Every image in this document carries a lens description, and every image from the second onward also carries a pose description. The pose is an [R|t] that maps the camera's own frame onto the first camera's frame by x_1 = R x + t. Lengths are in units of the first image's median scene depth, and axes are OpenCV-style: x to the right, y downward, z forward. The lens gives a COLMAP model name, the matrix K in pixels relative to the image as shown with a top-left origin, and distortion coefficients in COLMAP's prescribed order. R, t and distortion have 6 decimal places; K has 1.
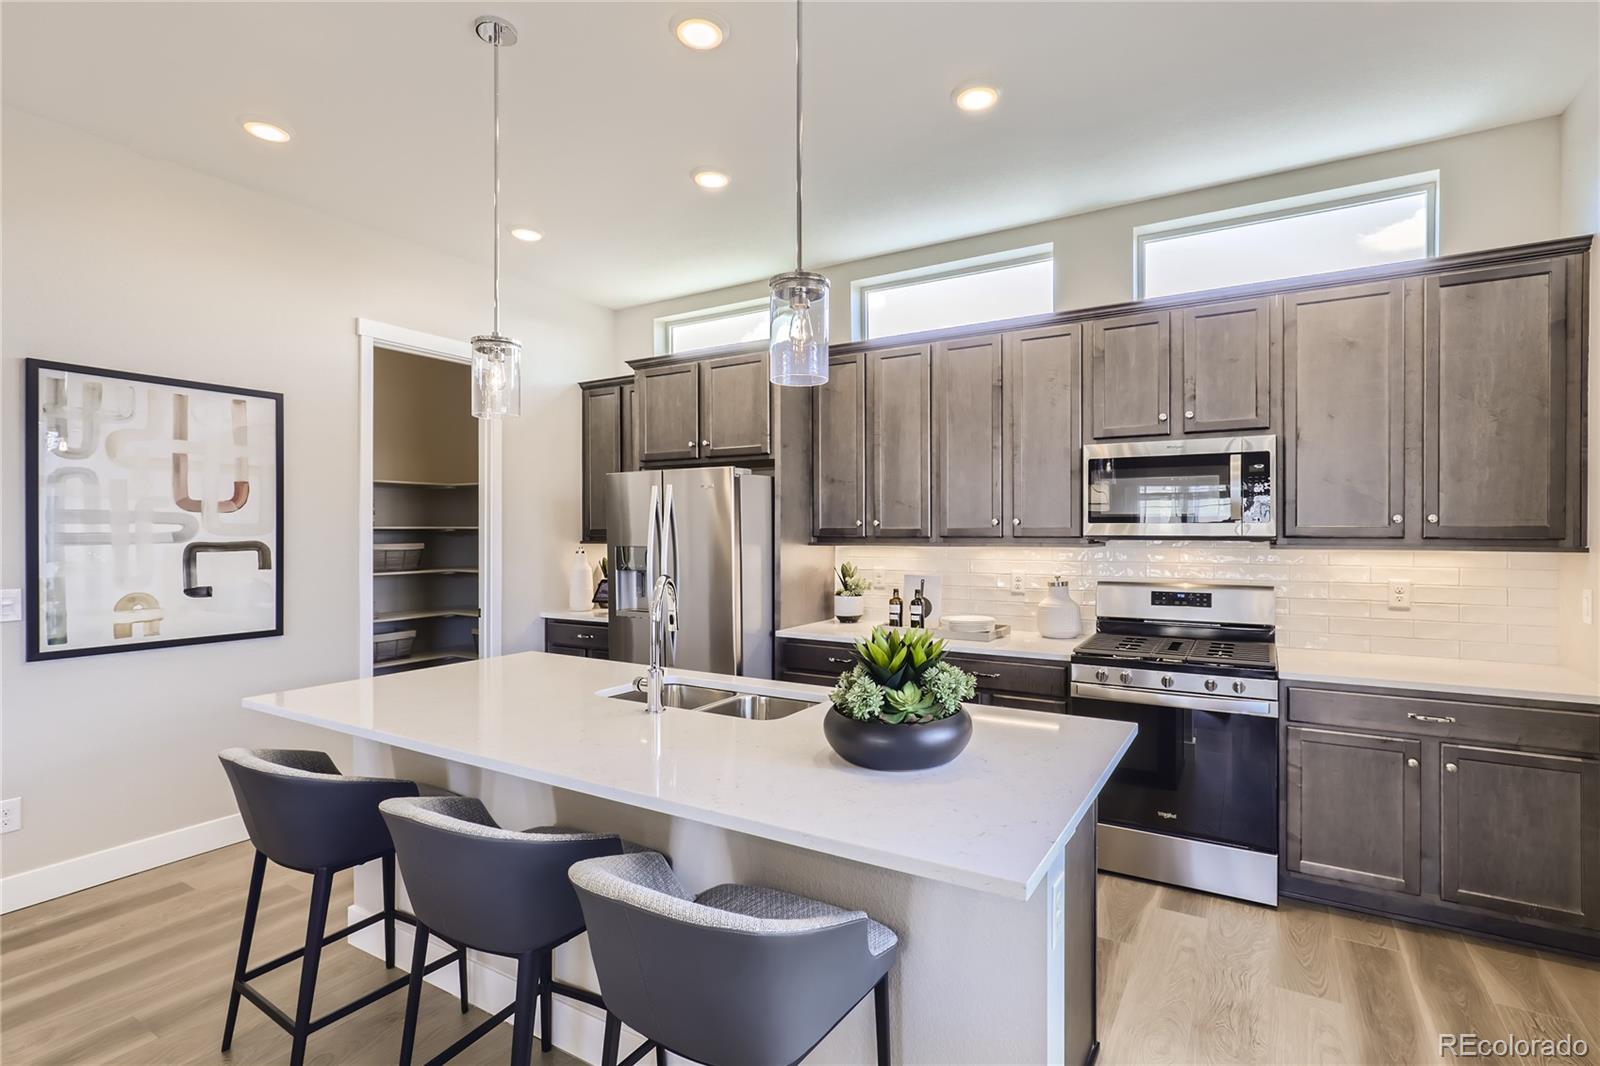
lens RADIAL K [[742.3, 0, 800.0], [0, 742.3, 533.0], [0, 0, 1]] dist [0.000000, -0.000065]
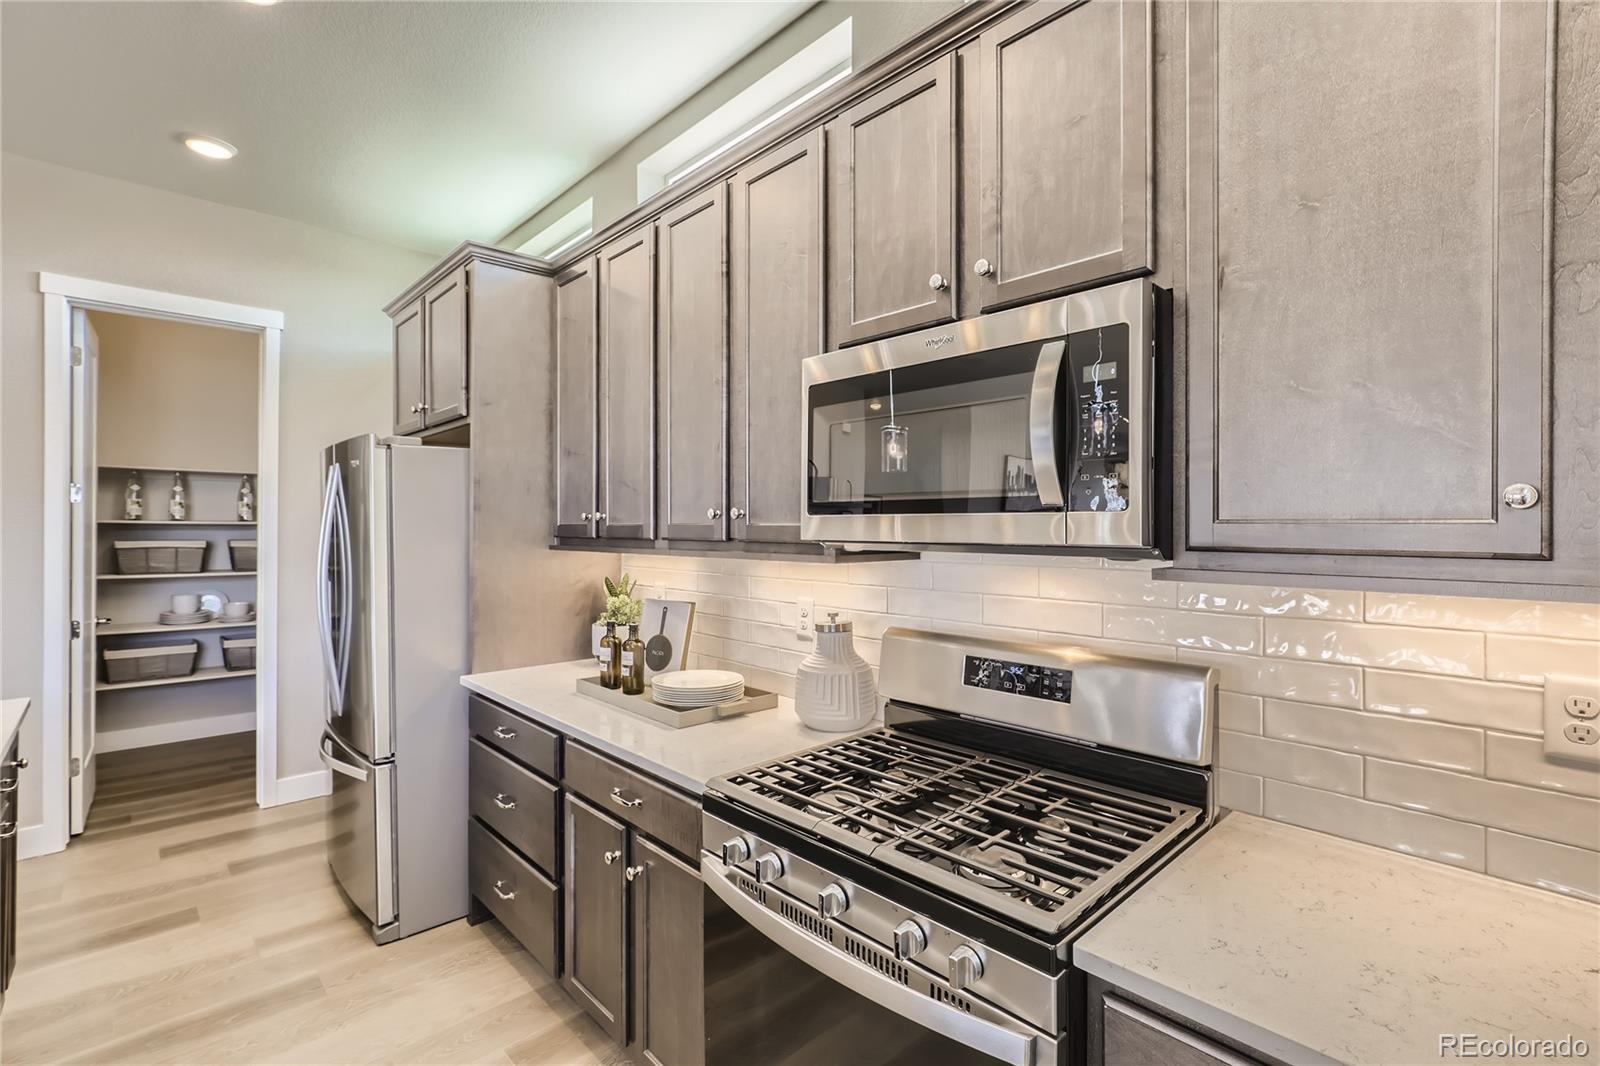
lens RADIAL K [[714.3, 0, 792.3], [0, 714.3, 525.1], [0, 0, 1]] dist [-0.000895, -0.000189]
pose [[0.957483, 0.002764, -0.288478, 0.515352], [-0.004314, 0.999979, -0.004737, -0.004033], [0.288459, 0.005780, 0.957475, 0.539557]]
